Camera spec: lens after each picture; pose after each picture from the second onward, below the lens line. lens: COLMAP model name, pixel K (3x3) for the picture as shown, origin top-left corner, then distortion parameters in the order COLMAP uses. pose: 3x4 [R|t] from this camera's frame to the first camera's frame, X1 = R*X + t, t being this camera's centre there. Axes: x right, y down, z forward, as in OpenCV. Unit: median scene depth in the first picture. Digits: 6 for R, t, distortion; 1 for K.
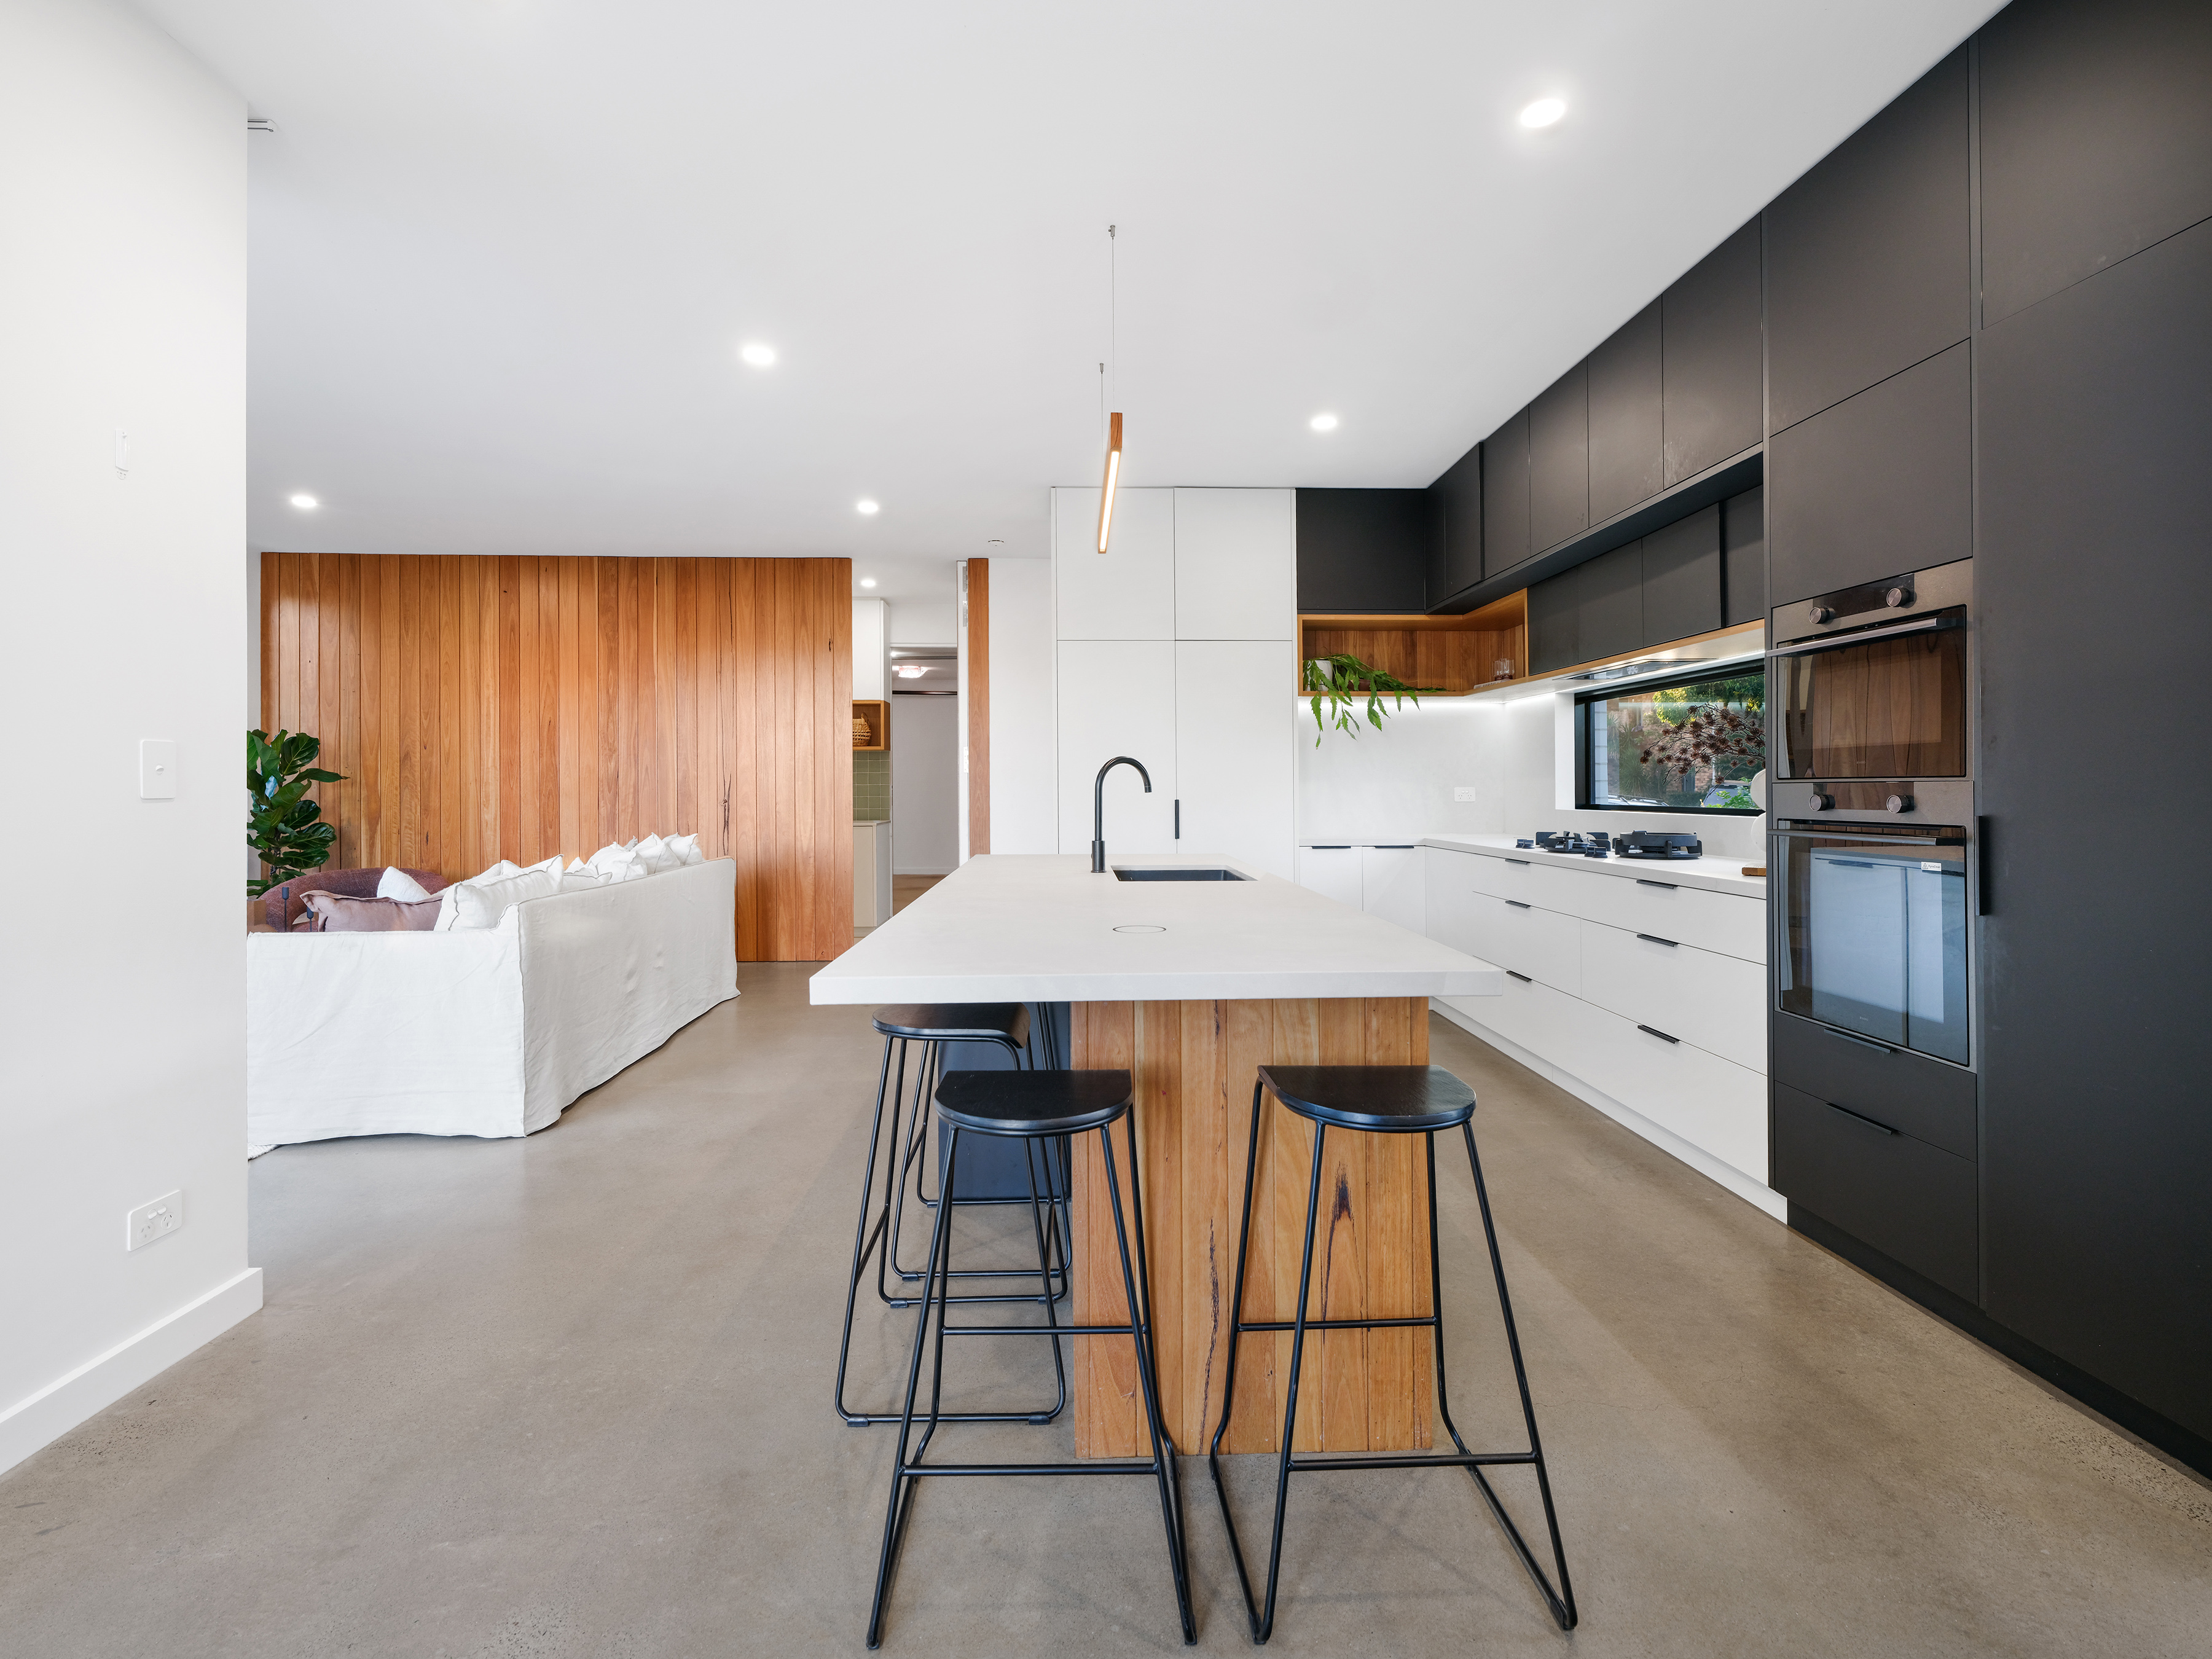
lens RADIAL K [[1013.9, 0, 1095.4], [0, 1013.9, 790.4], [0, 0, 1]] dist [-0.001968, 0.000313]
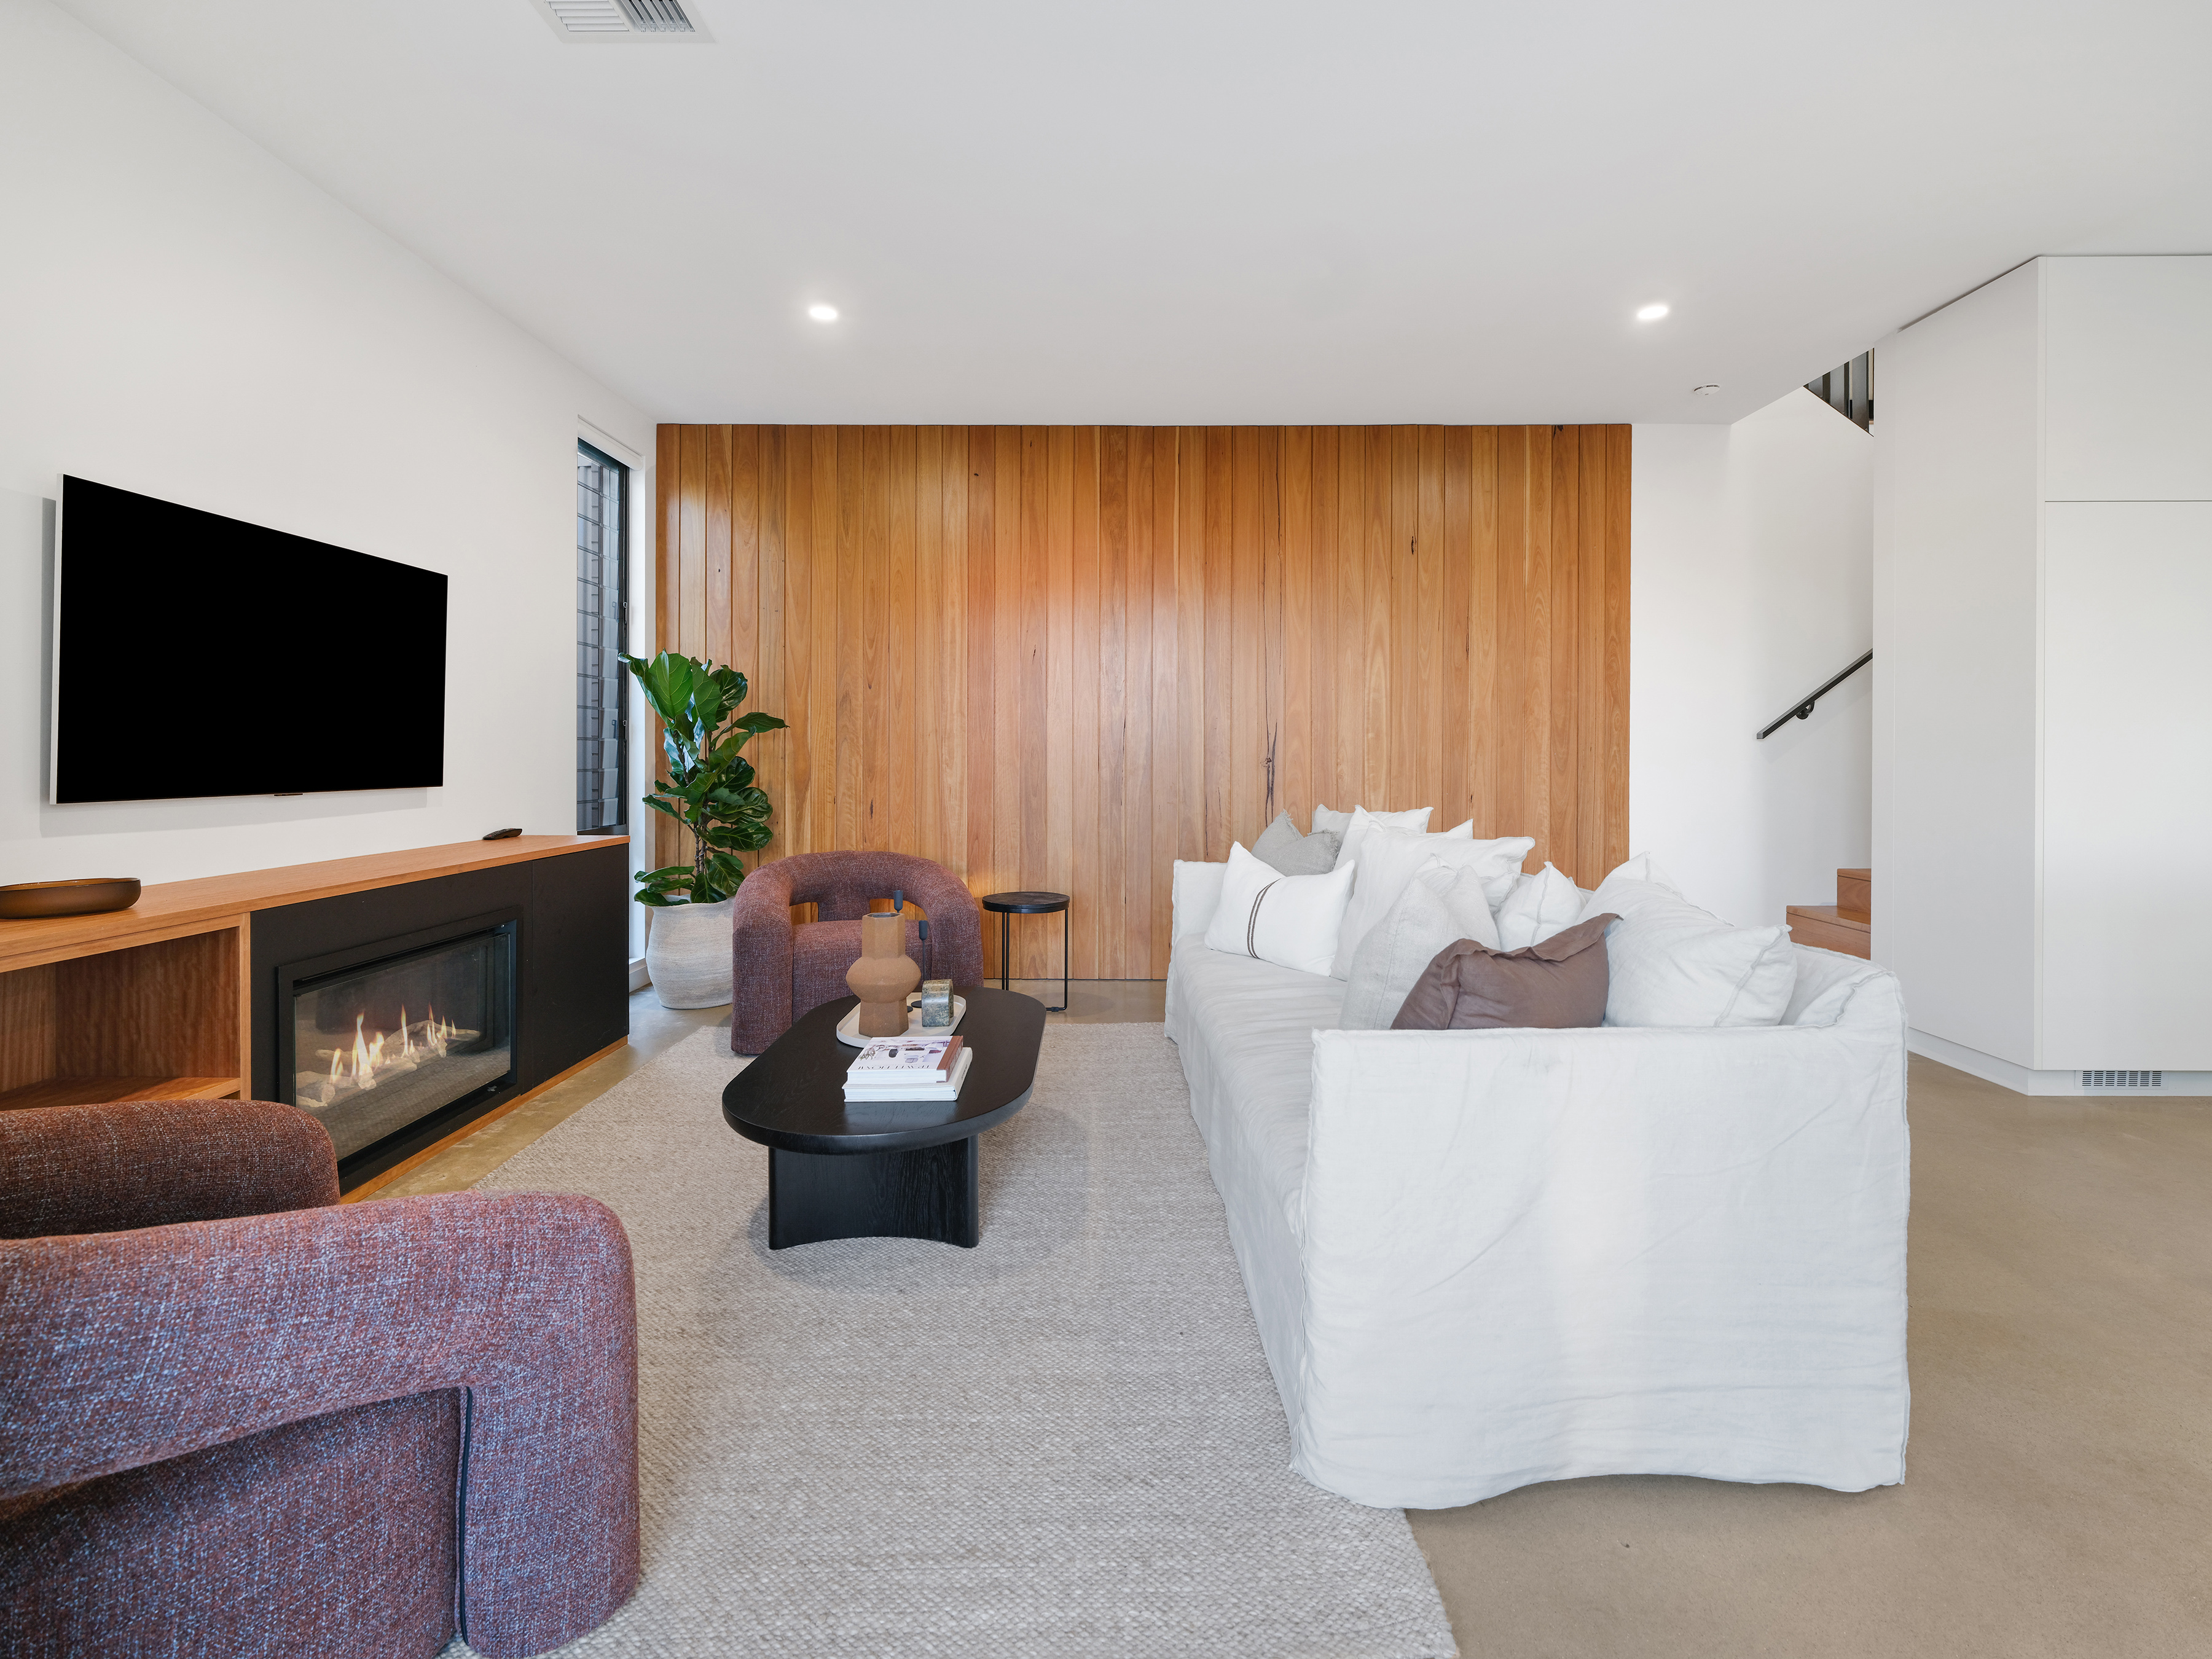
lens RADIAL K [[1013.9, 0, 1114.9], [0, 1013.9, 764.1], [0, 0, 1]] dist [-0.001968, 0.000313]
pose [[0.999025, 0.002511, -0.044068, -0.484397], [-0.002202, 0.999973, 0.007053, 0.009271], [0.044085, -0.006949, 0.999004, 0.288038]]
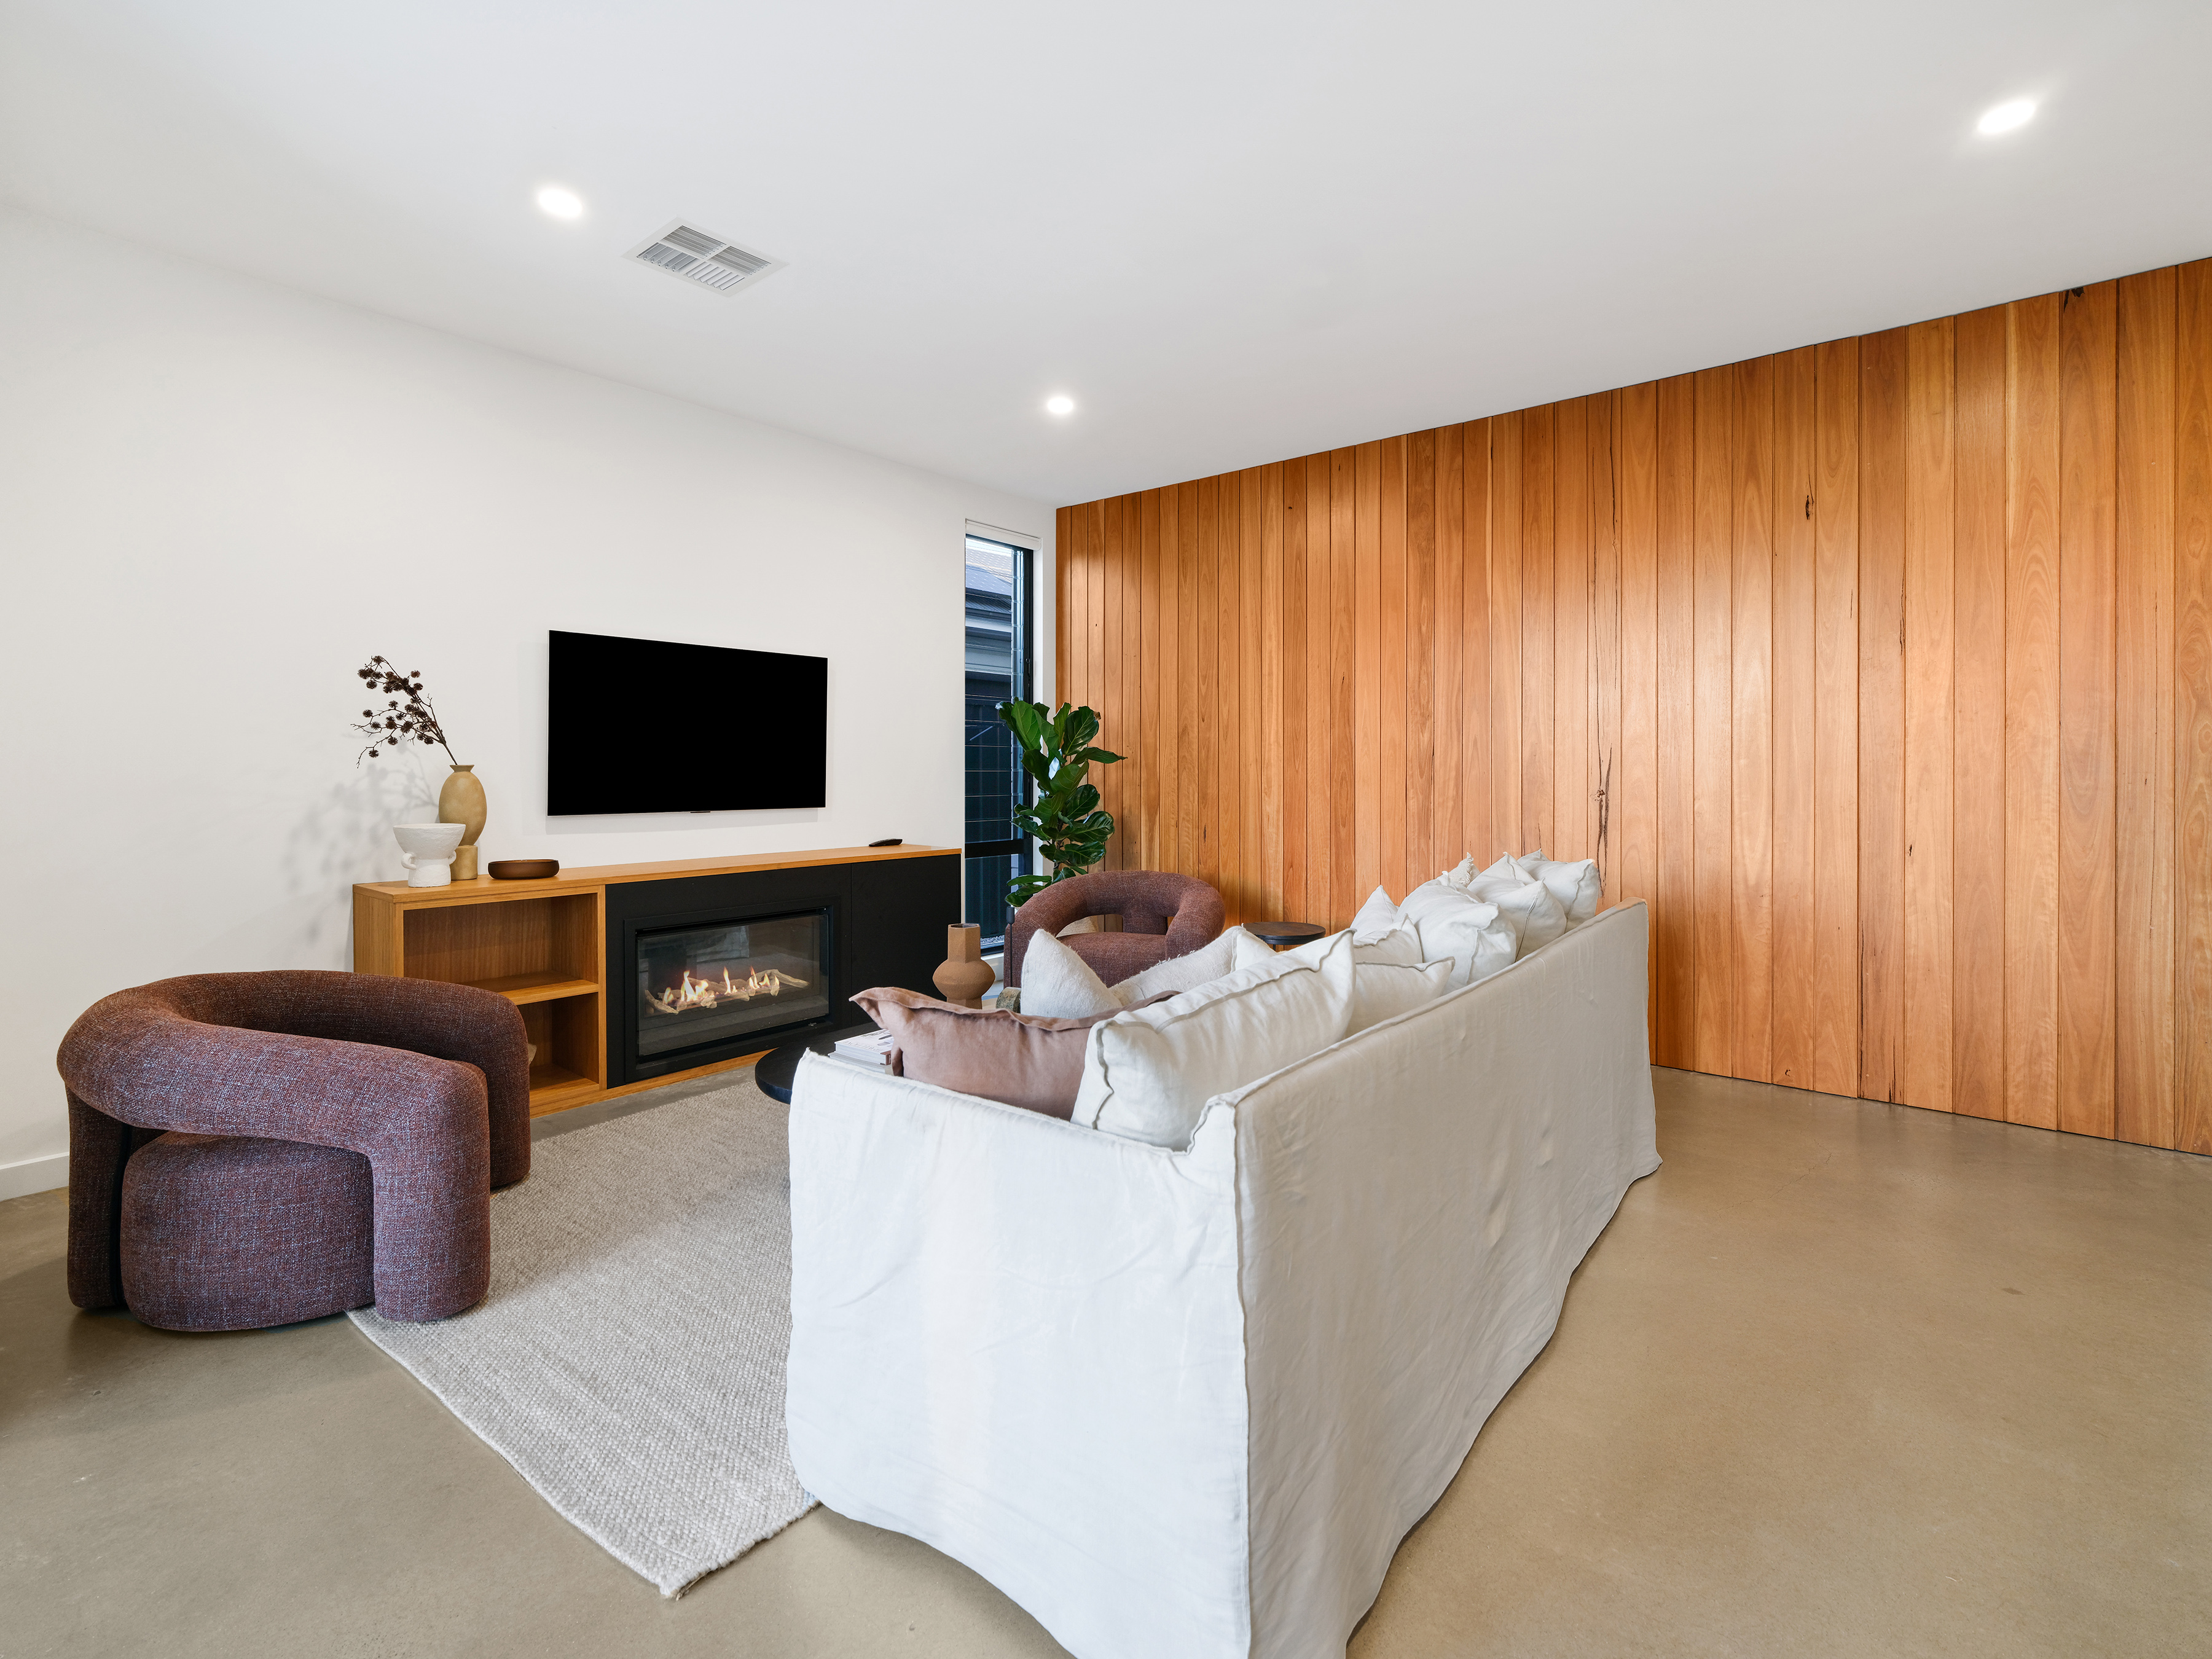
lens RADIAL K [[1013.9, 0, 1120.5], [0, 1013.9, 774.8], [0, 0, 1]] dist [-0.001968, 0.000313]
pose [[0.753129, 0.003954, -0.657861, -0.198673], [-0.002335, 0.999992, 0.003337, -0.001672], [0.657869, -0.000977, 0.753132, 0.382059]]
